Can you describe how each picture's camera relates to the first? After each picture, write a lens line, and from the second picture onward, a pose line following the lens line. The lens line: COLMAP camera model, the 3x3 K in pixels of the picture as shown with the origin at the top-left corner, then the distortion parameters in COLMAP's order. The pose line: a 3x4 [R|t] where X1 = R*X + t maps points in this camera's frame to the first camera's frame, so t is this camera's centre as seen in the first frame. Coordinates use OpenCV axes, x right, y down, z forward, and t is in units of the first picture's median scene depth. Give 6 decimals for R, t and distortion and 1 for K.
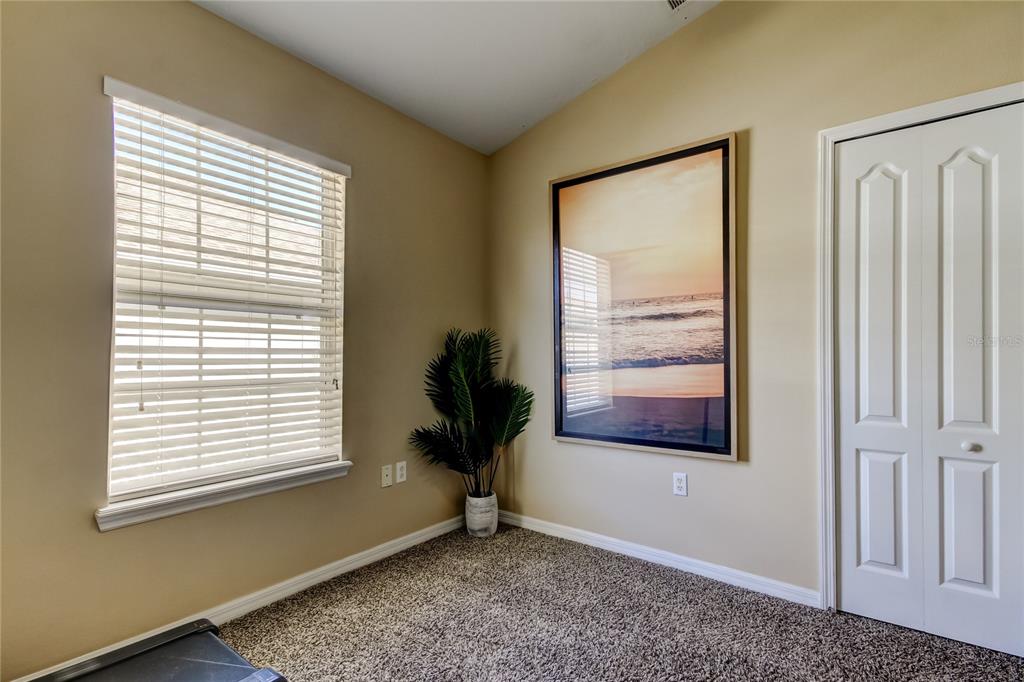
lens RADIAL K [[477.4, 0, 512.4], [0, 477.4, 361.7], [0, 0, 1]] dist [0.002025, 0.000139]
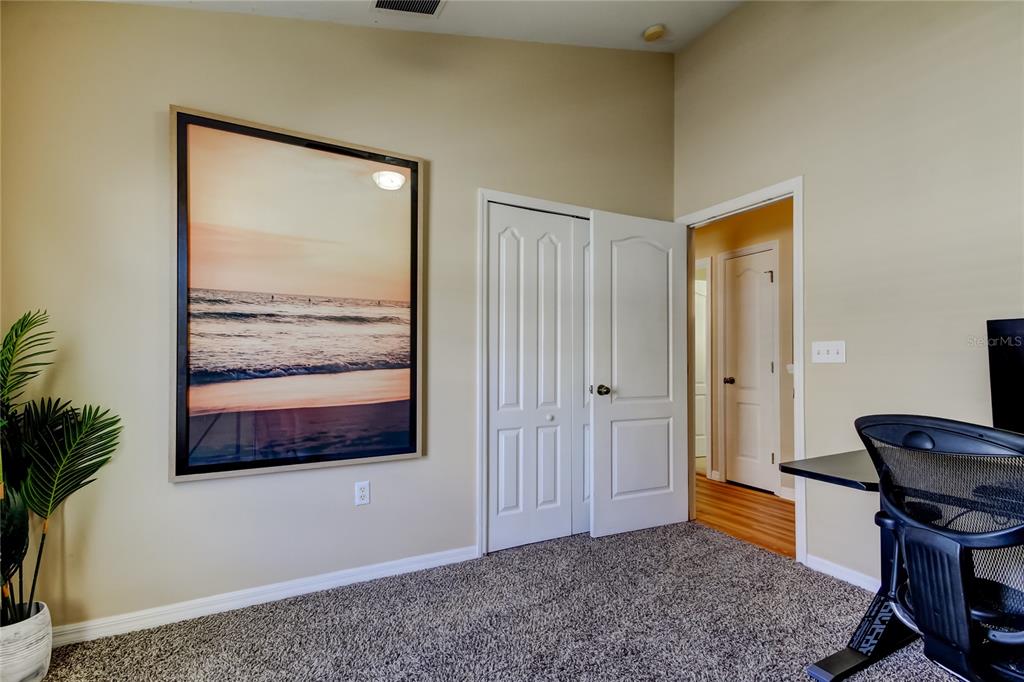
lens RADIAL K [[477.4, 0, 512.4], [0, 477.4, 361.7], [0, 0, 1]] dist [0.002025, 0.000139]
pose [[0.407412, 0.000400, 0.913244, -0.422128], [0.006248, 0.999975, -0.003225, -0.005944], [-0.913223, 0.007020, 0.407399, 0.333732]]
